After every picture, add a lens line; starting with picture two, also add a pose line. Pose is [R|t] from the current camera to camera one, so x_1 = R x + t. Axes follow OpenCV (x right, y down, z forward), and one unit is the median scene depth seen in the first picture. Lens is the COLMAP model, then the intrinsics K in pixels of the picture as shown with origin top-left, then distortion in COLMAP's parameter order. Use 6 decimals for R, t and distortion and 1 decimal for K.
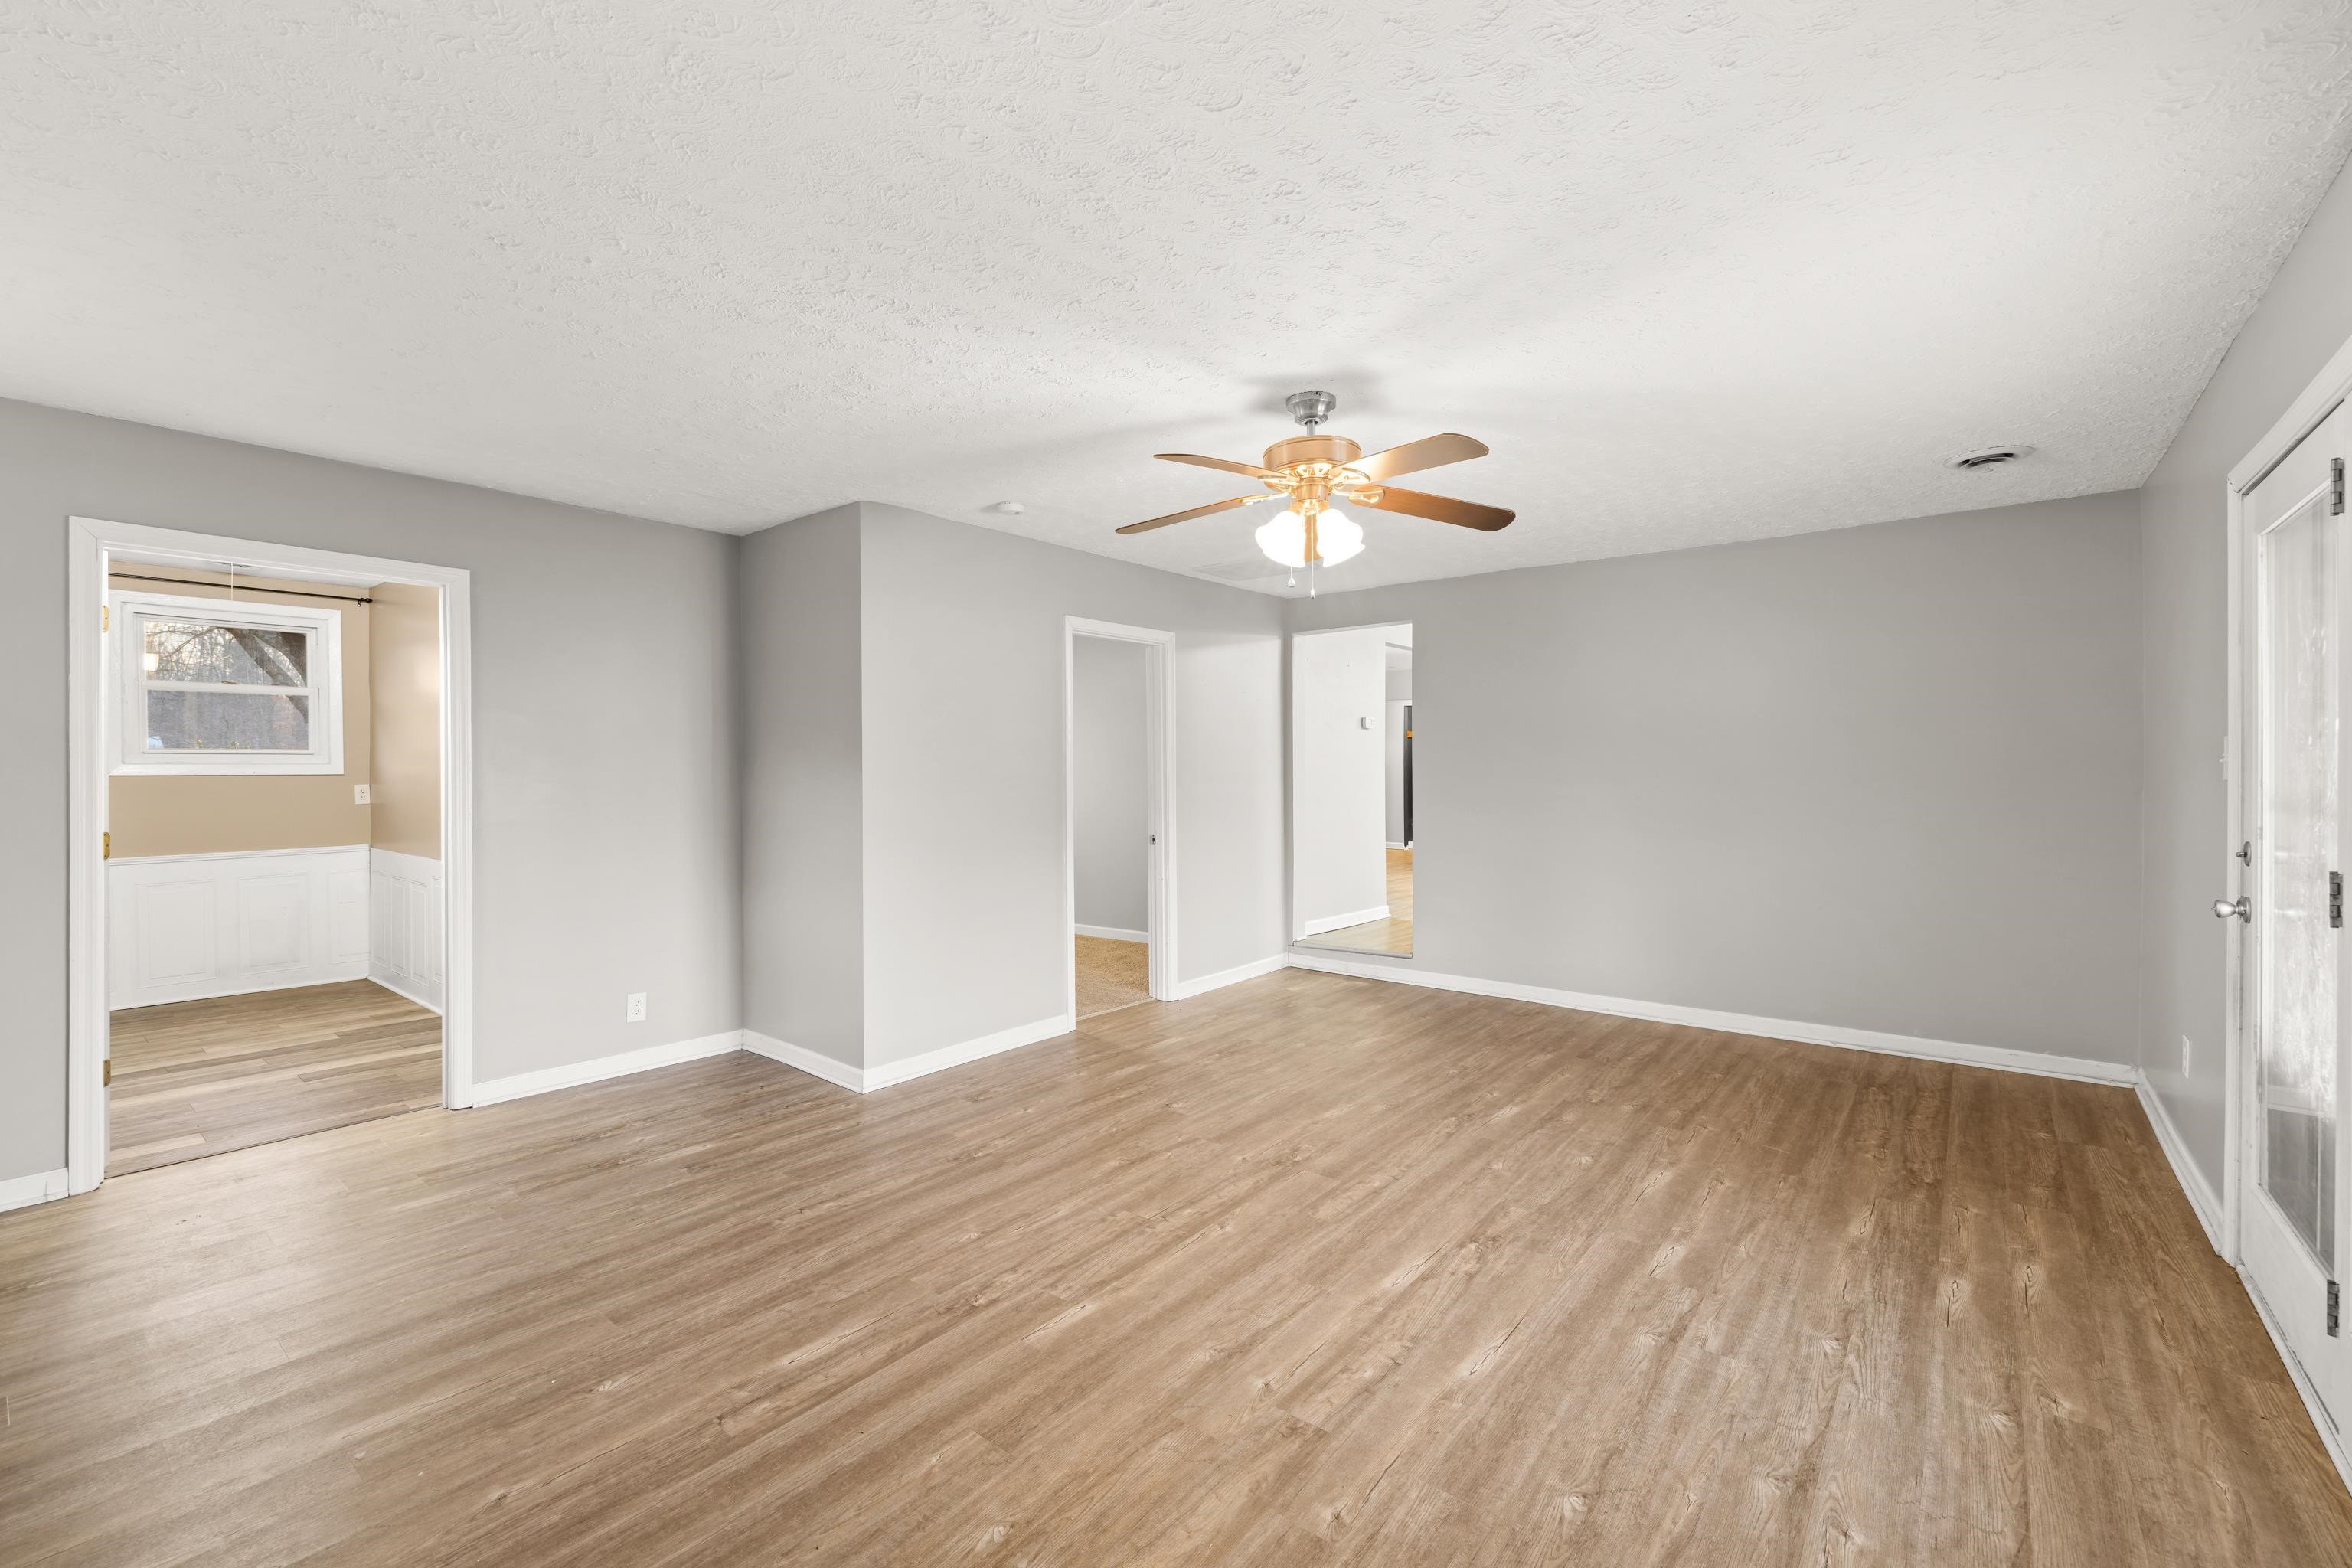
lens RADIAL K [[988.3, 0, 1181.4], [0, 988.3, 786.8], [0, 0, 1]] dist [0.000692, -0.000379]
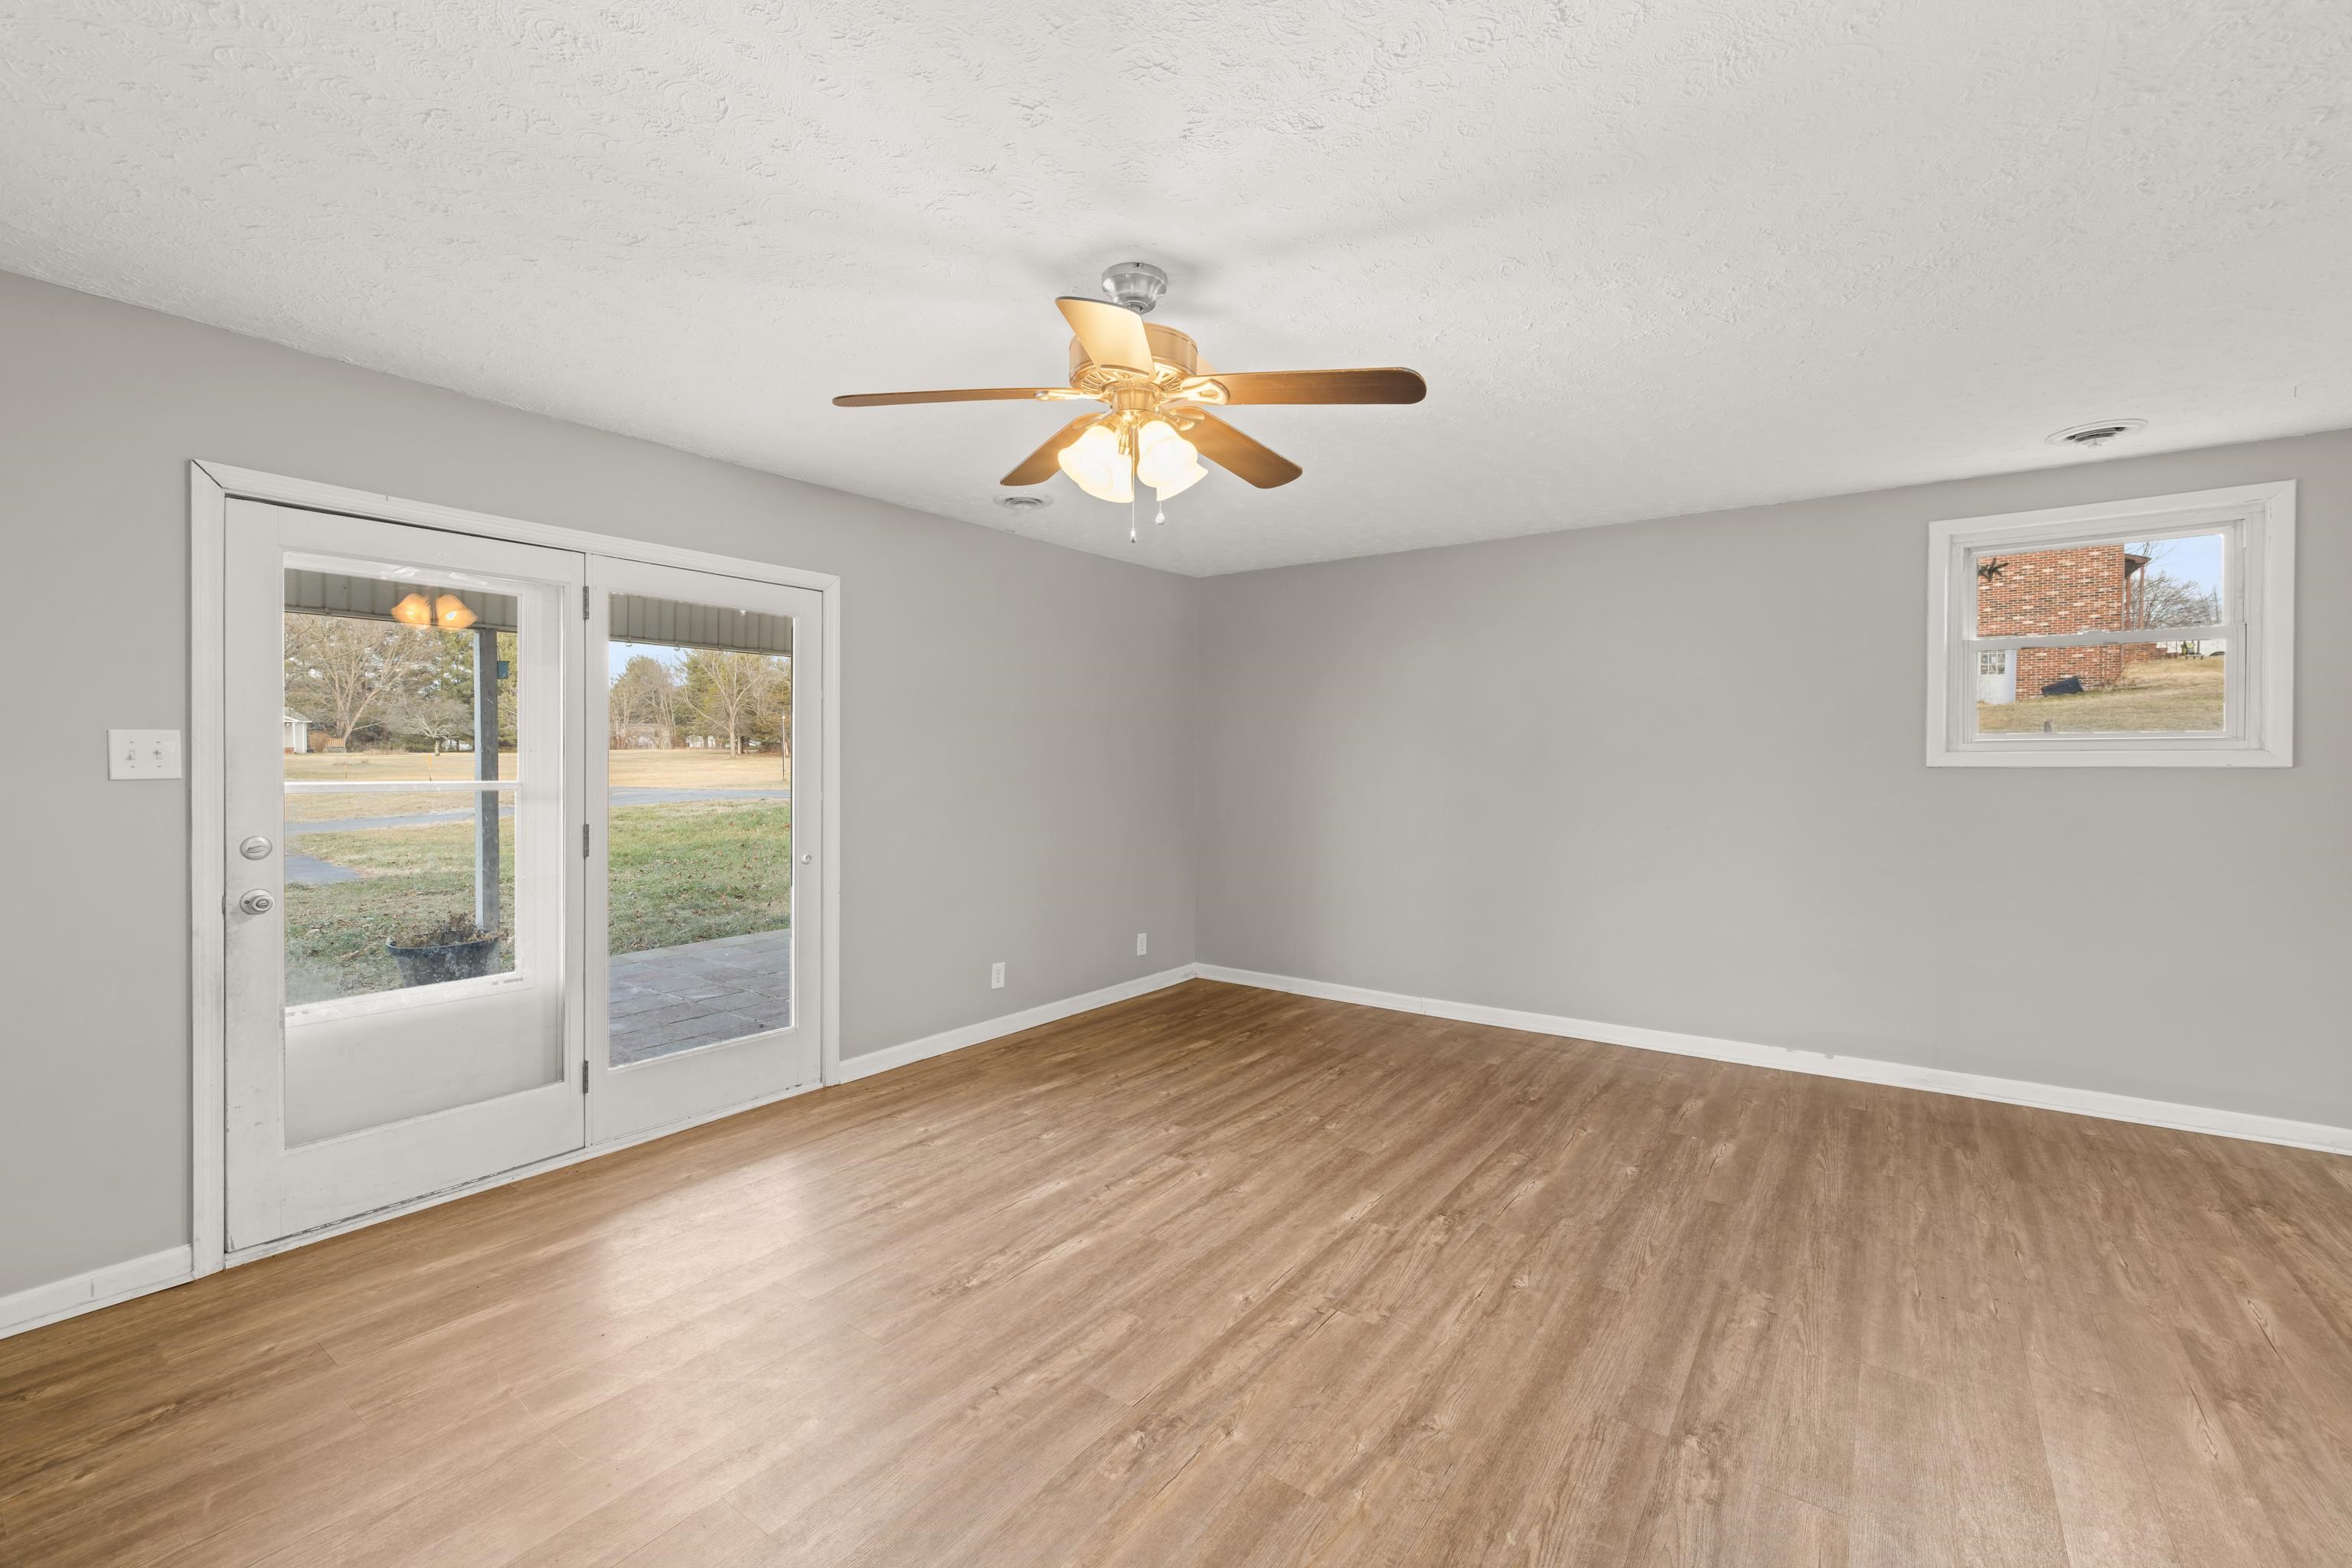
lens RADIAL K [[988.3, 0, 1171.6], [0, 988.3, 767.4], [0, 0, 1]] dist [0.000692, -0.000379]
pose [[-0.999148, 0.001447, -0.041250, 0.148665], [0.000459, 0.999713, 0.023934, -0.039138], [0.041273, 0.023894, -0.998862, 1.942389]]
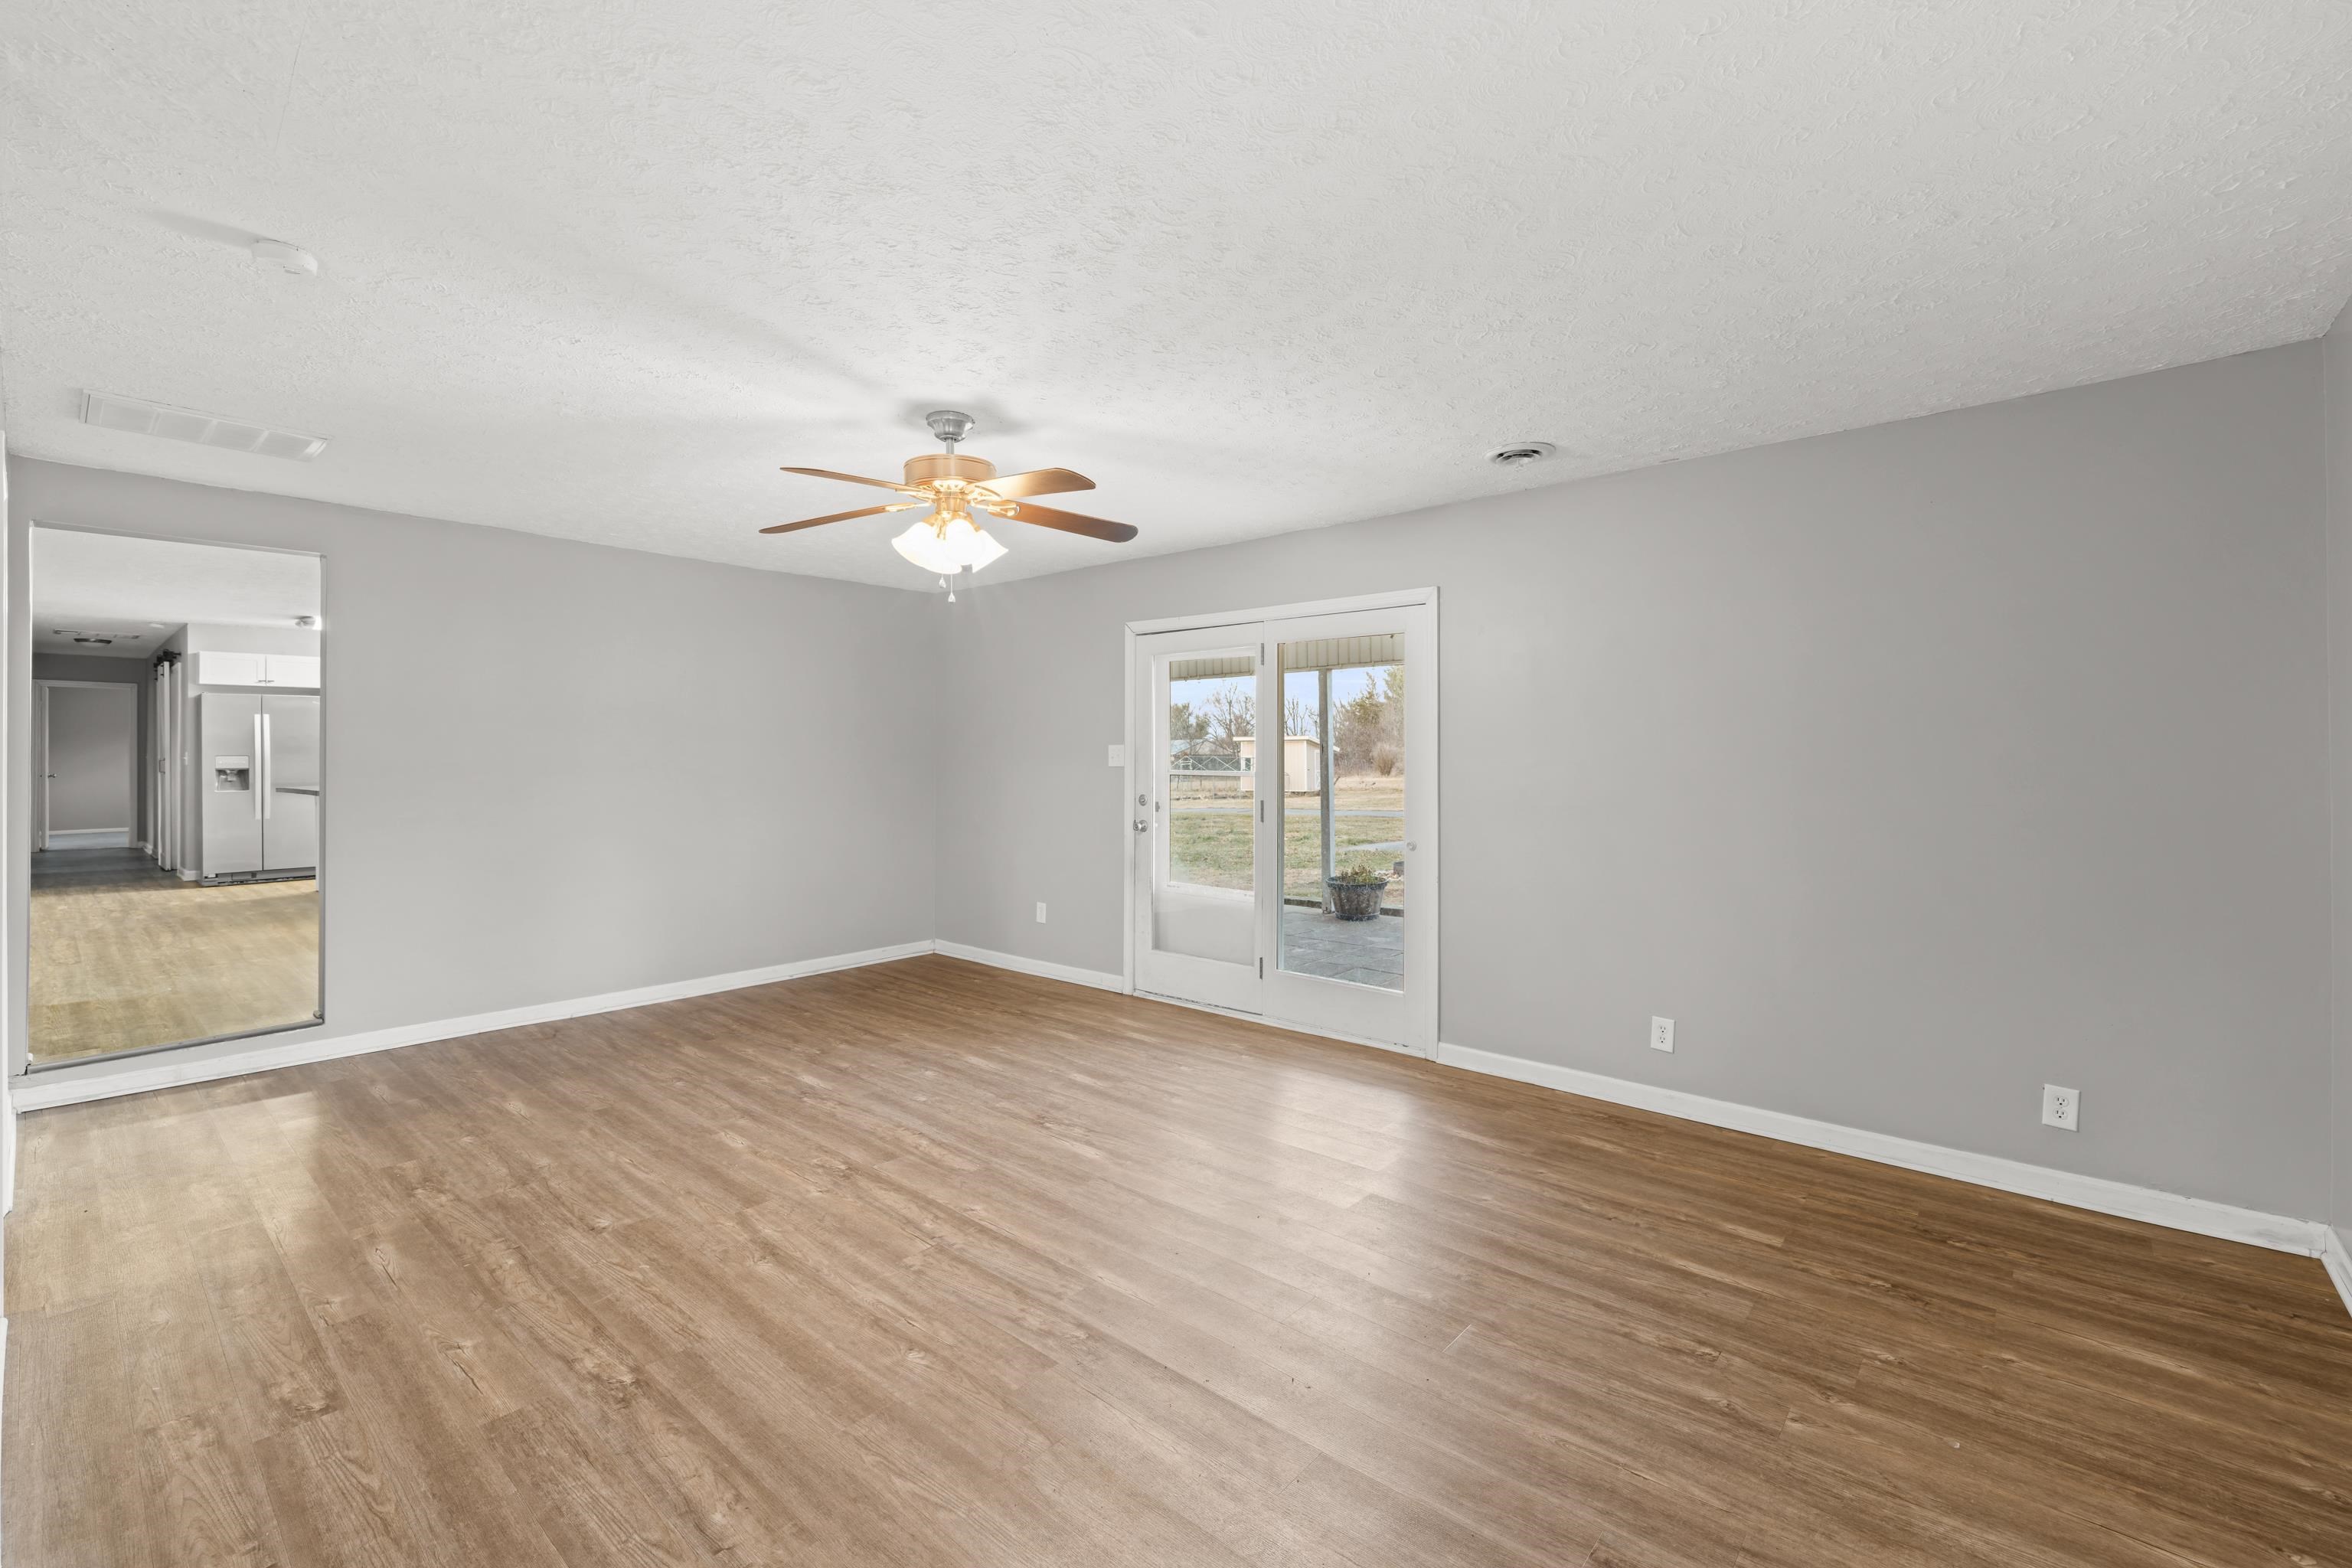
lens RADIAL K [[988.3, 0, 1172.0], [0, 988.3, 763.0], [0, 0, 1]] dist [0.000692, -0.000379]
pose [[0.043637, -0.001238, 0.999047, -1.018504], [0.016665, 0.999861, 0.000512, -0.012896], [-0.998908, 0.016627, 0.043652, 0.781453]]
